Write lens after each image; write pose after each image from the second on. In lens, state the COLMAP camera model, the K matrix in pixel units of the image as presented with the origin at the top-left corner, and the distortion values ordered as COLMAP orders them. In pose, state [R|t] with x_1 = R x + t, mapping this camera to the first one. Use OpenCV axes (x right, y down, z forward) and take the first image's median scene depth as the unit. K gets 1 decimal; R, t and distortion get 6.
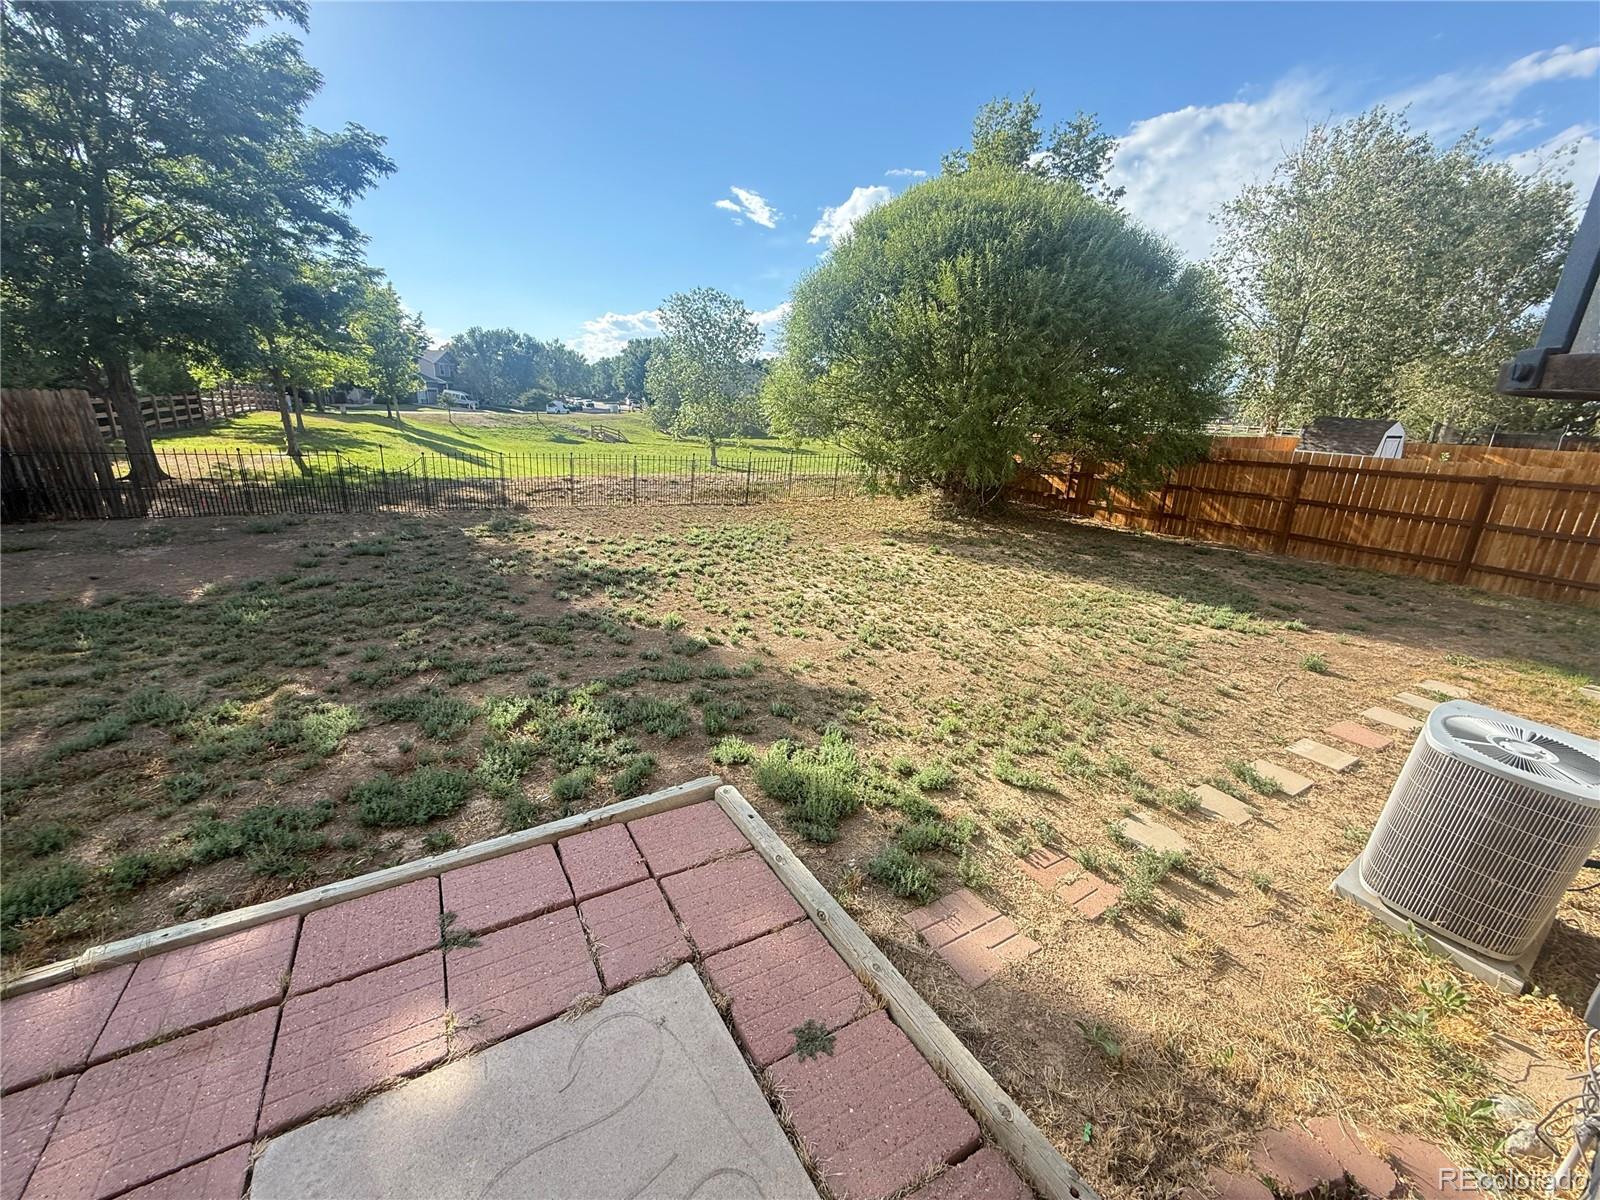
lens RADIAL K [[638.1, 0, 798.5], [0, 638.1, 594.5], [0, 0, 1]] dist [0.002183, -0.000142]
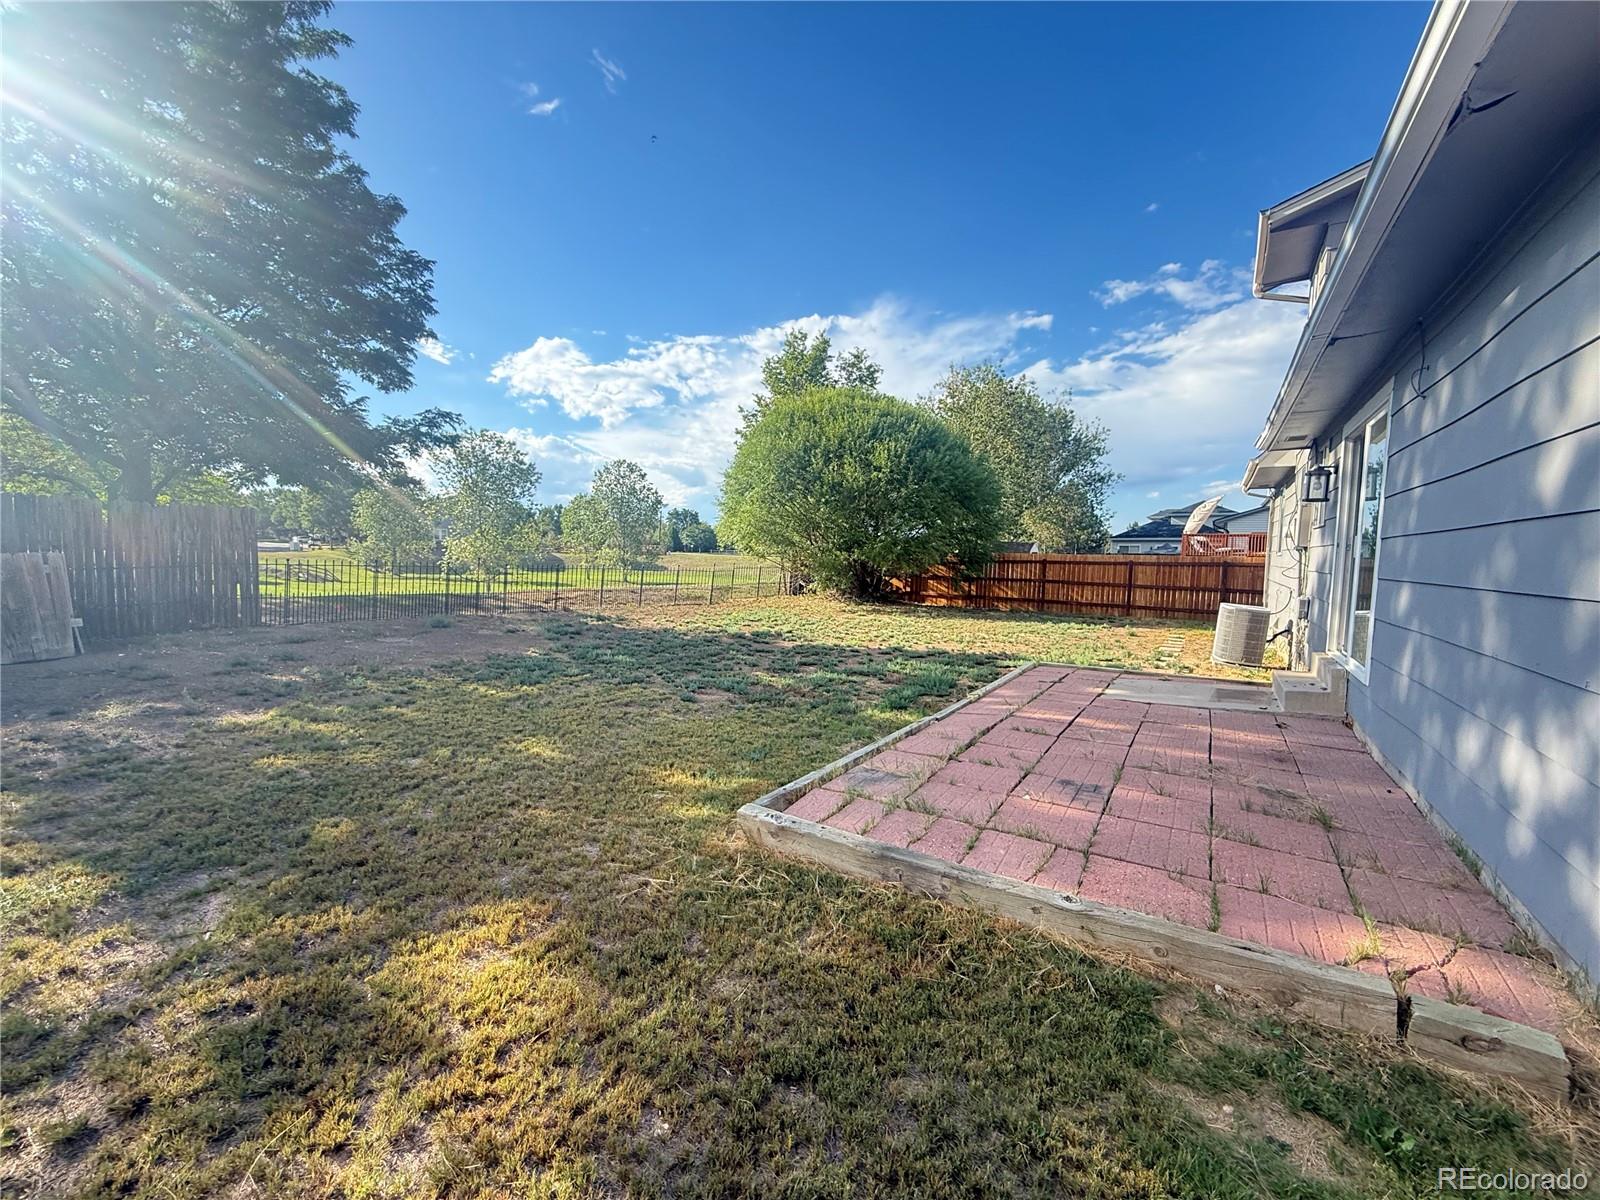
lens RADIAL K [[638.1, 0, 802.6], [0, 638.1, 604.9], [0, 0, 1]] dist [0.002183, -0.000142]
pose [[0.896953, -0.056289, 0.438529, -0.591773], [0.136857, 0.978496, -0.154325, 0.097617], [-0.420412, 0.198438, 0.885368, -0.252820]]
